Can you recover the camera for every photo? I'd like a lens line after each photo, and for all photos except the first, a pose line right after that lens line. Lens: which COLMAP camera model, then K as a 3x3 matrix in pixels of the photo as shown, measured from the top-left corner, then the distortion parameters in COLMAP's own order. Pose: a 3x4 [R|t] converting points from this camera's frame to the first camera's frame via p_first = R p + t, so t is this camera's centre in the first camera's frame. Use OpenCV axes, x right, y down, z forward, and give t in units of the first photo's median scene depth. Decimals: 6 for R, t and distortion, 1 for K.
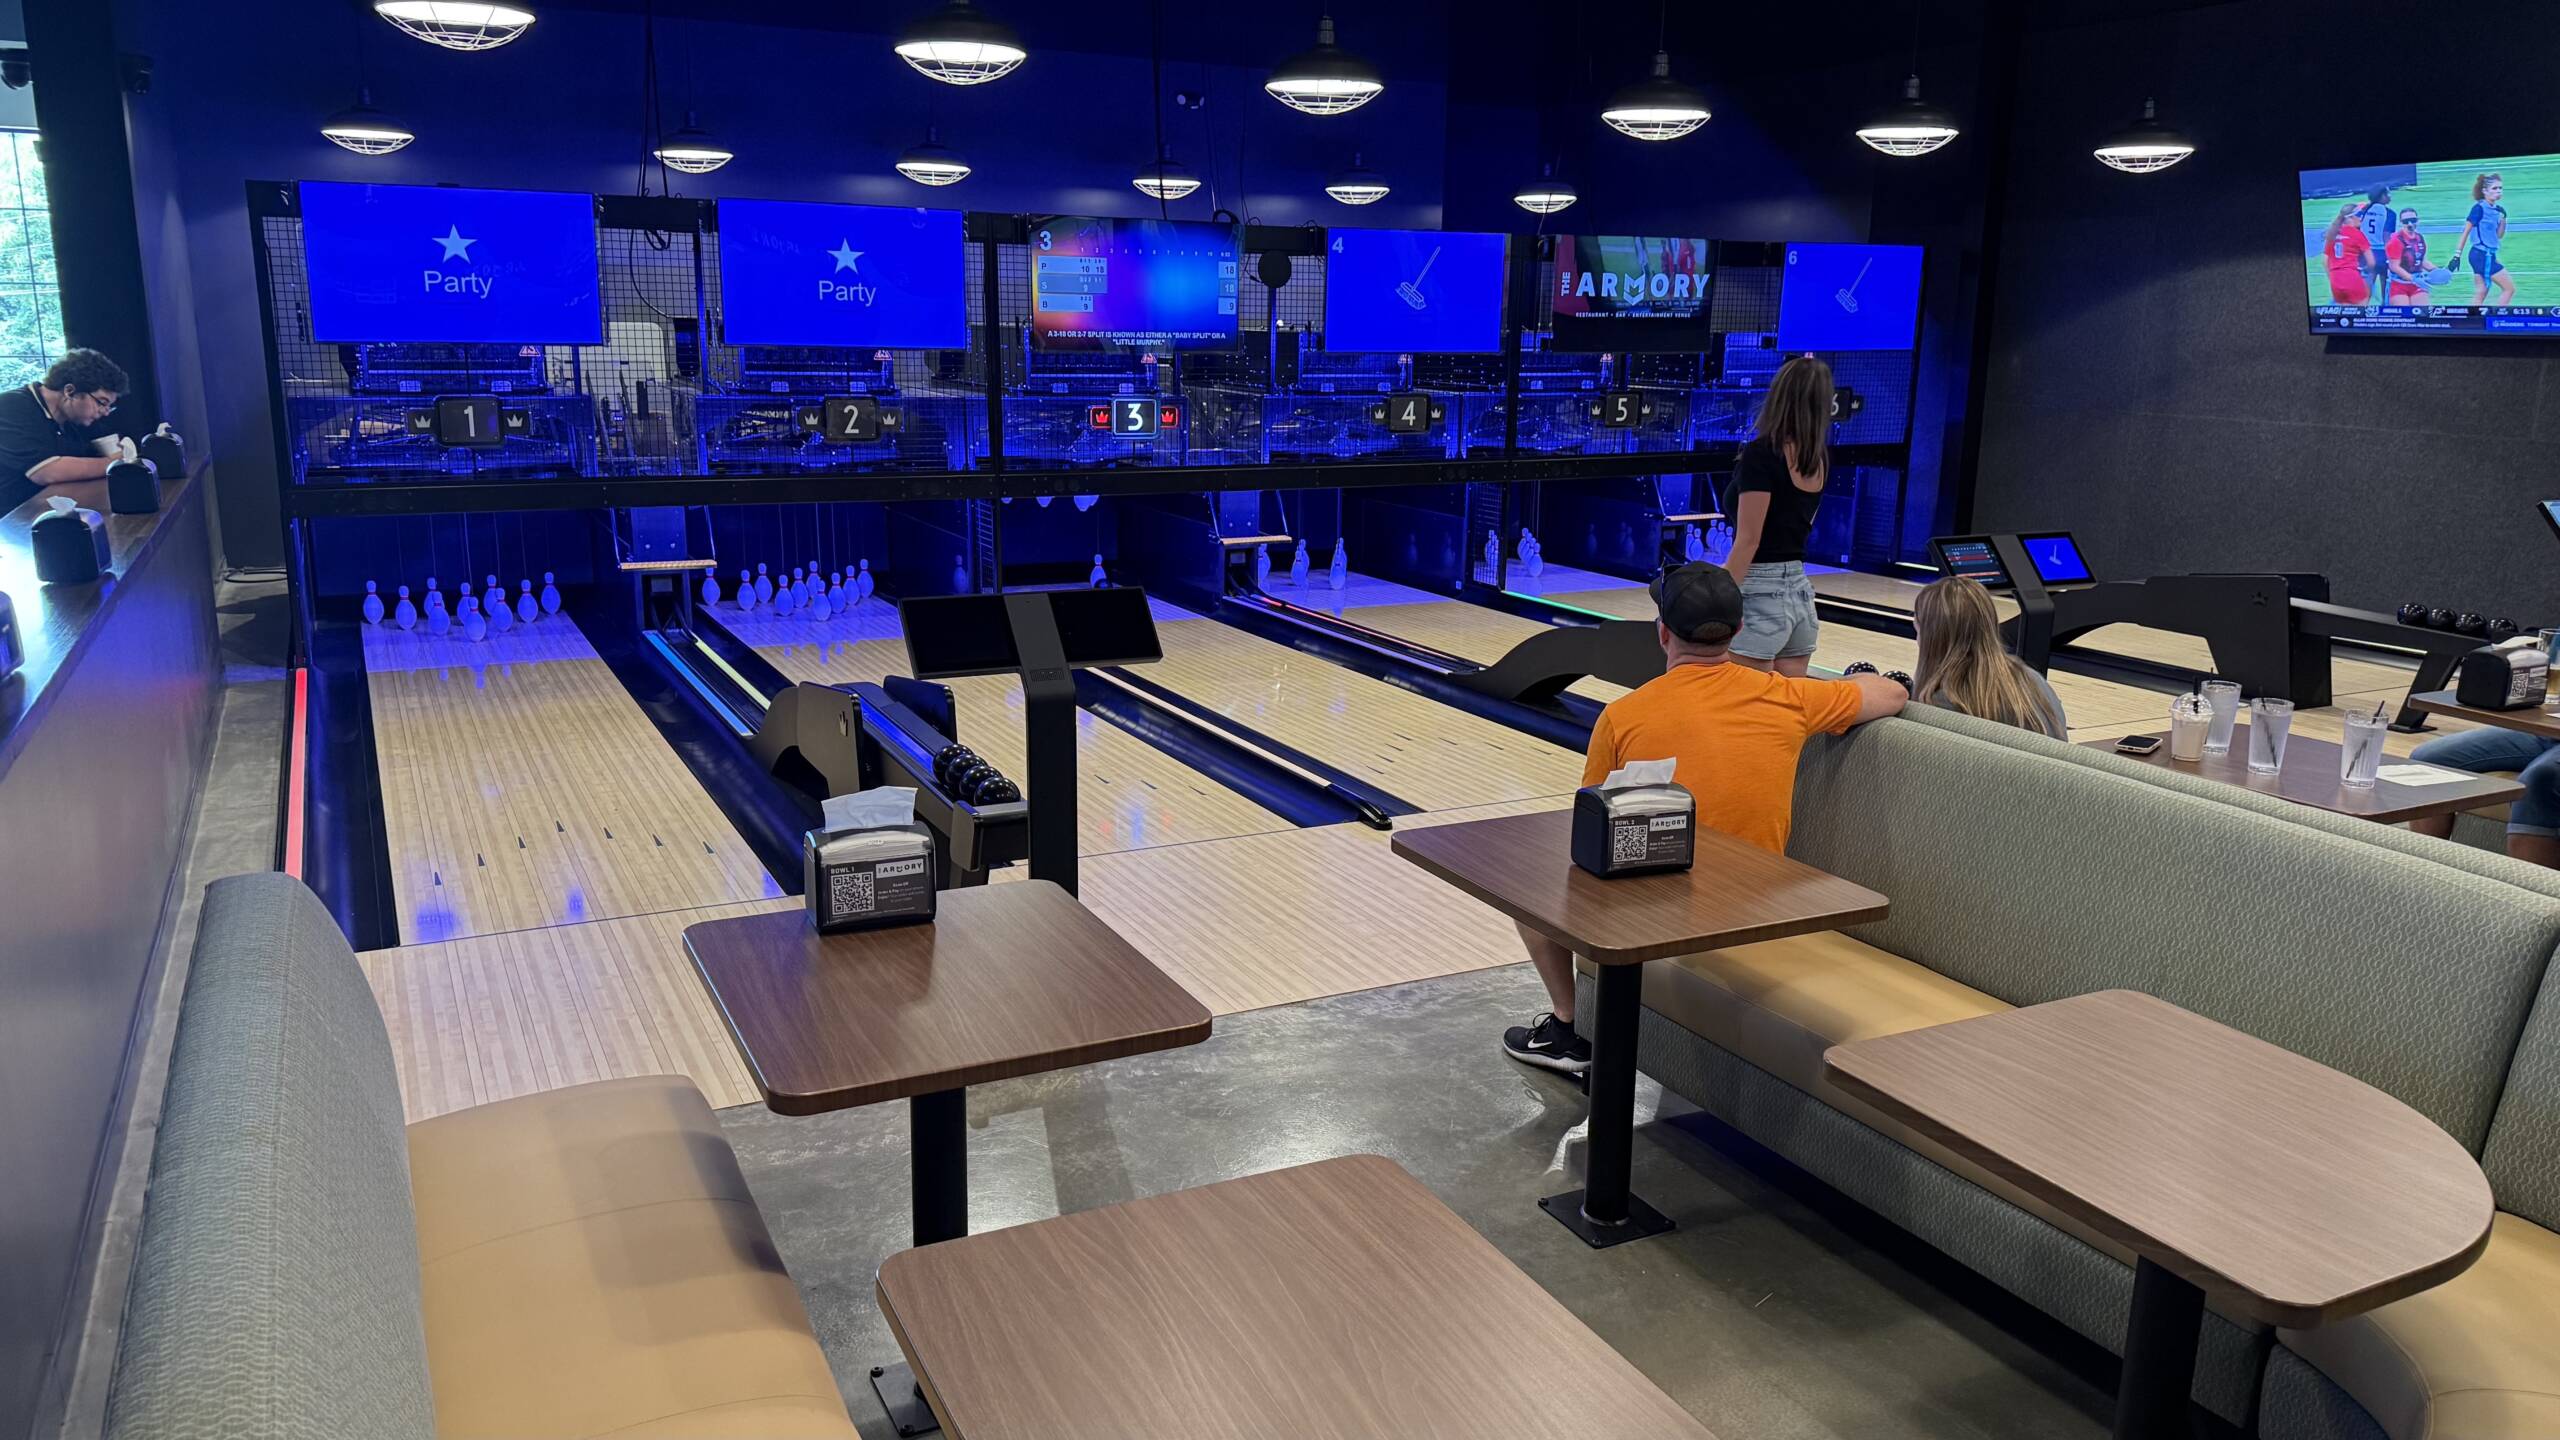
lens RADIAL K [[1974.9, 0, 1280.3], [0, 1974.9, 798.3], [0, 0, 1]] dist [0.048362, 0.001143]
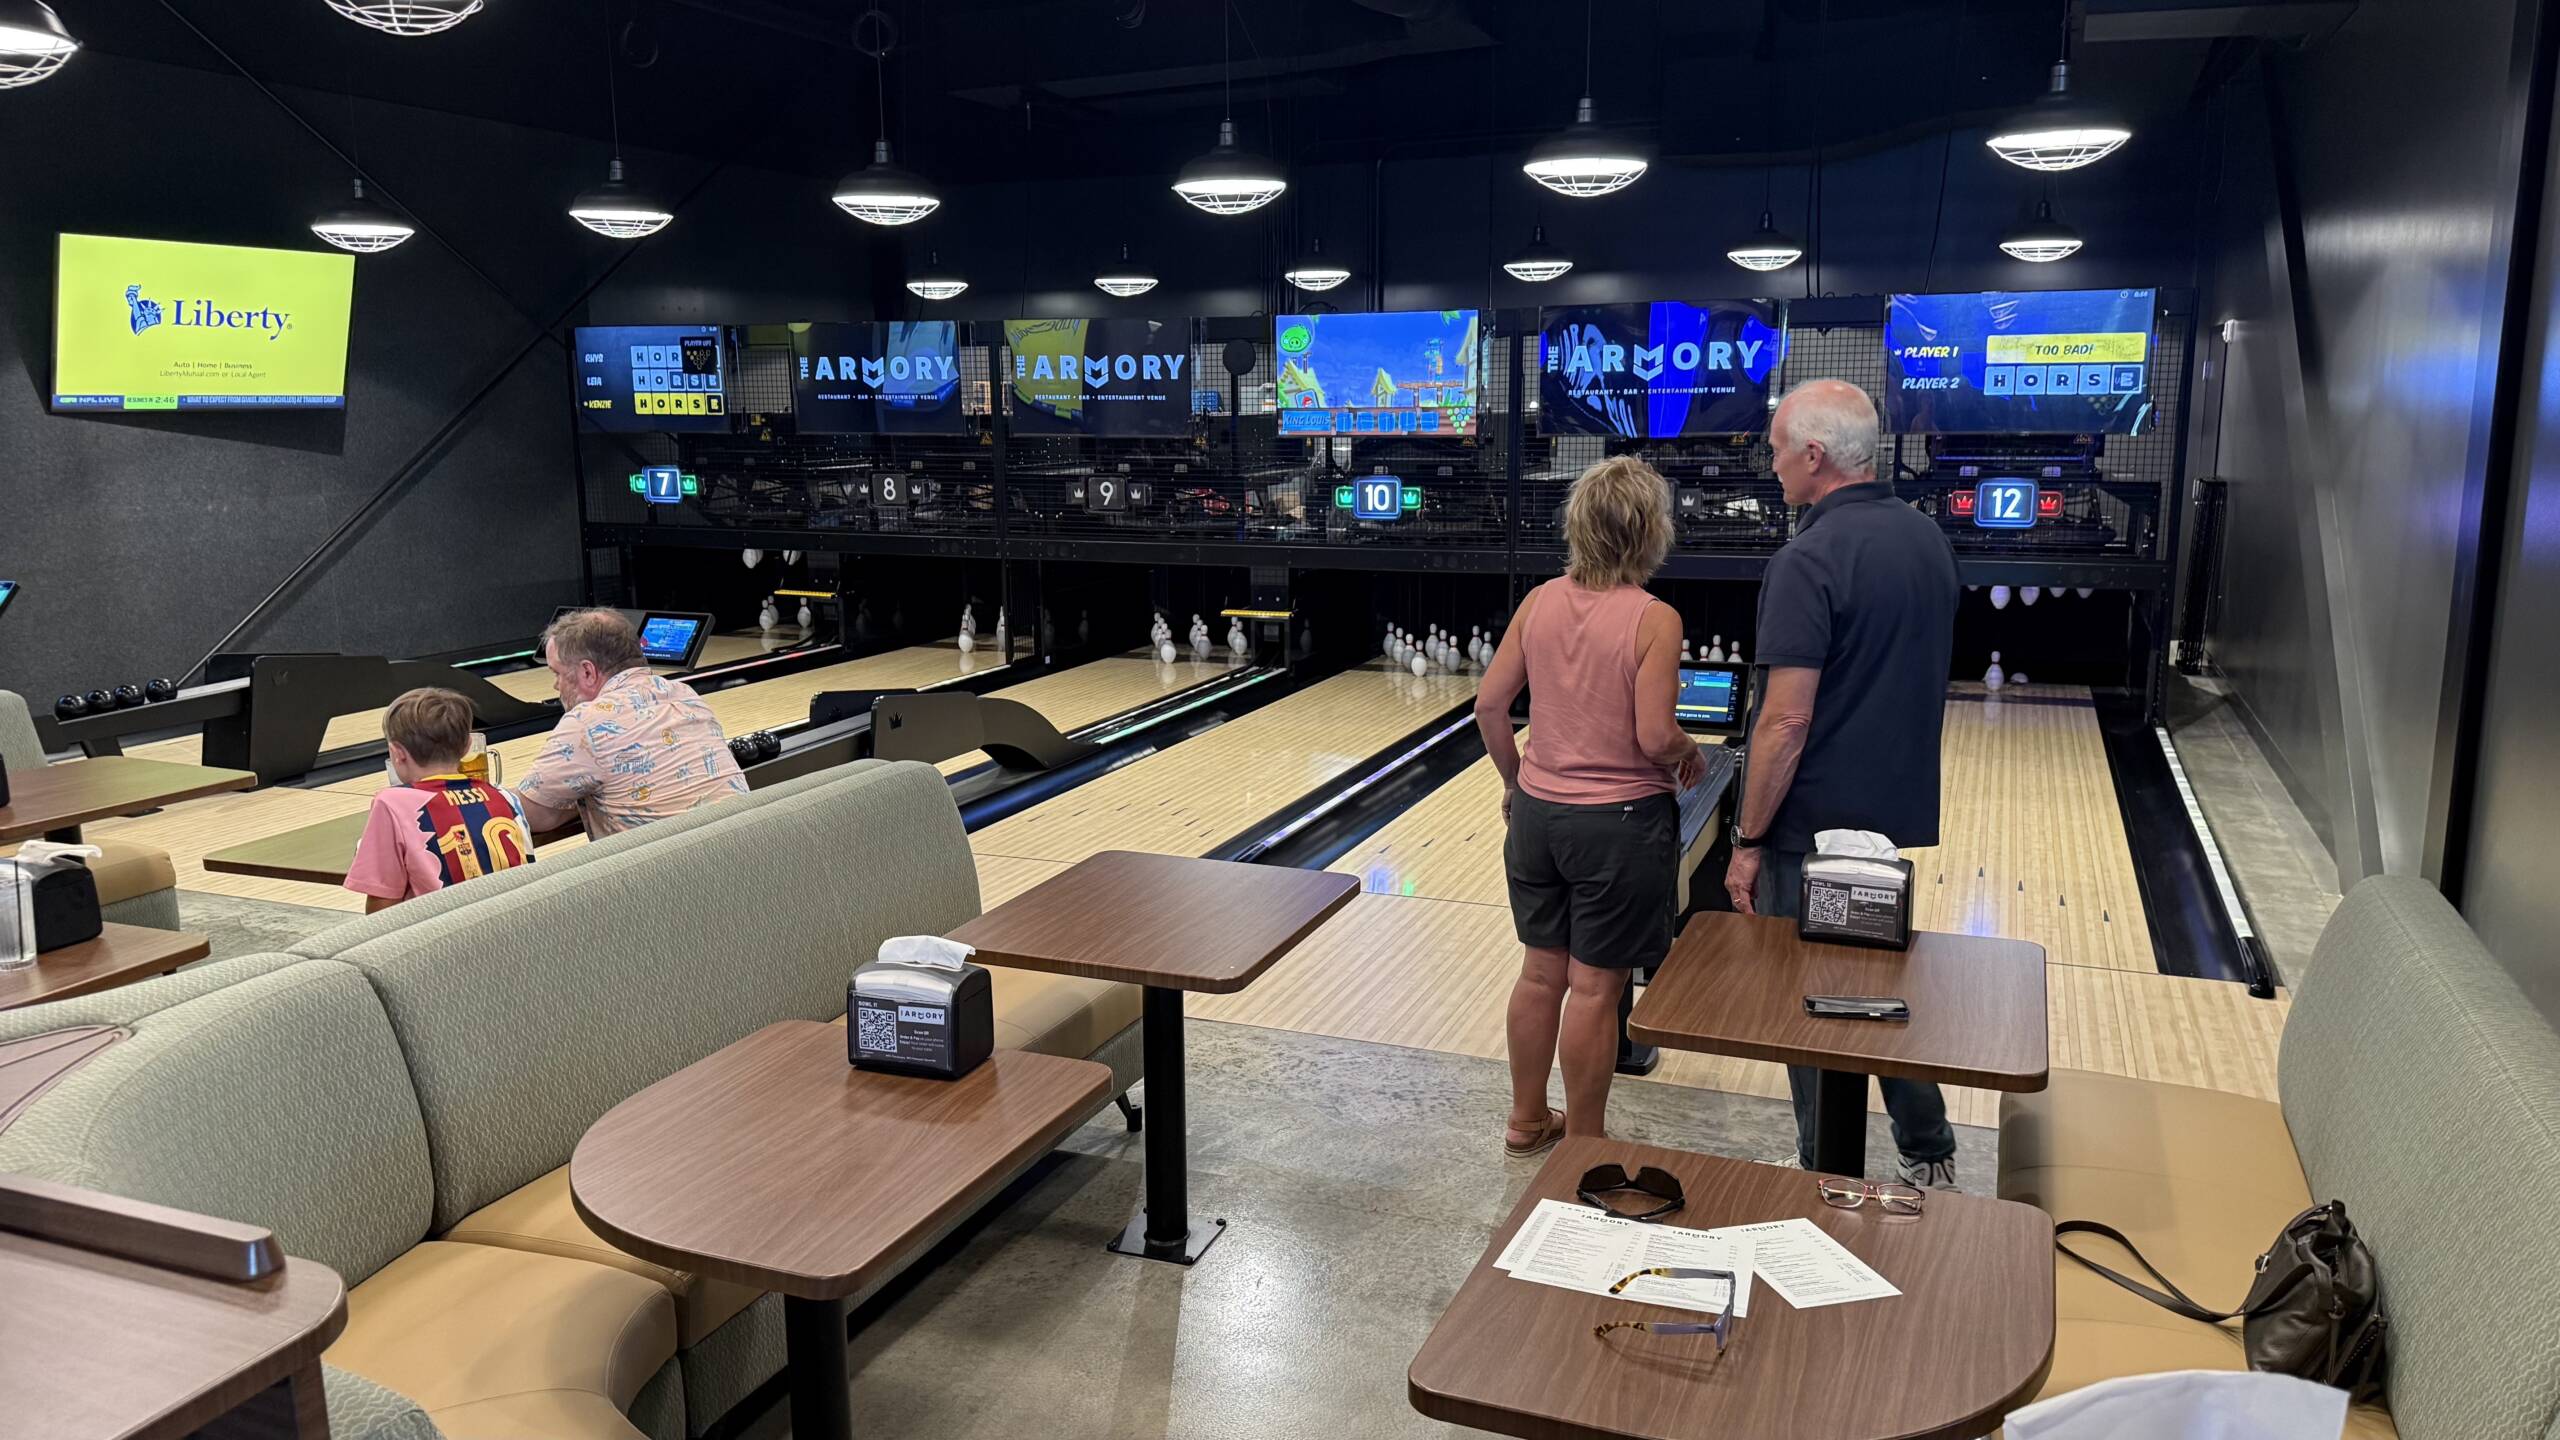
lens RADIAL K [[1776.1, 0, 1280.0], [0, 1776.1, 720.0], [0, 0, 1]] dist [0.037689, 0.000024]
pose [[0.679560, 0.108865, -0.725498, 0.671733], [-0.156445, 0.987685, 0.001668, -0.078599], [0.716745, 0.112367, 0.688223, 0.370143]]
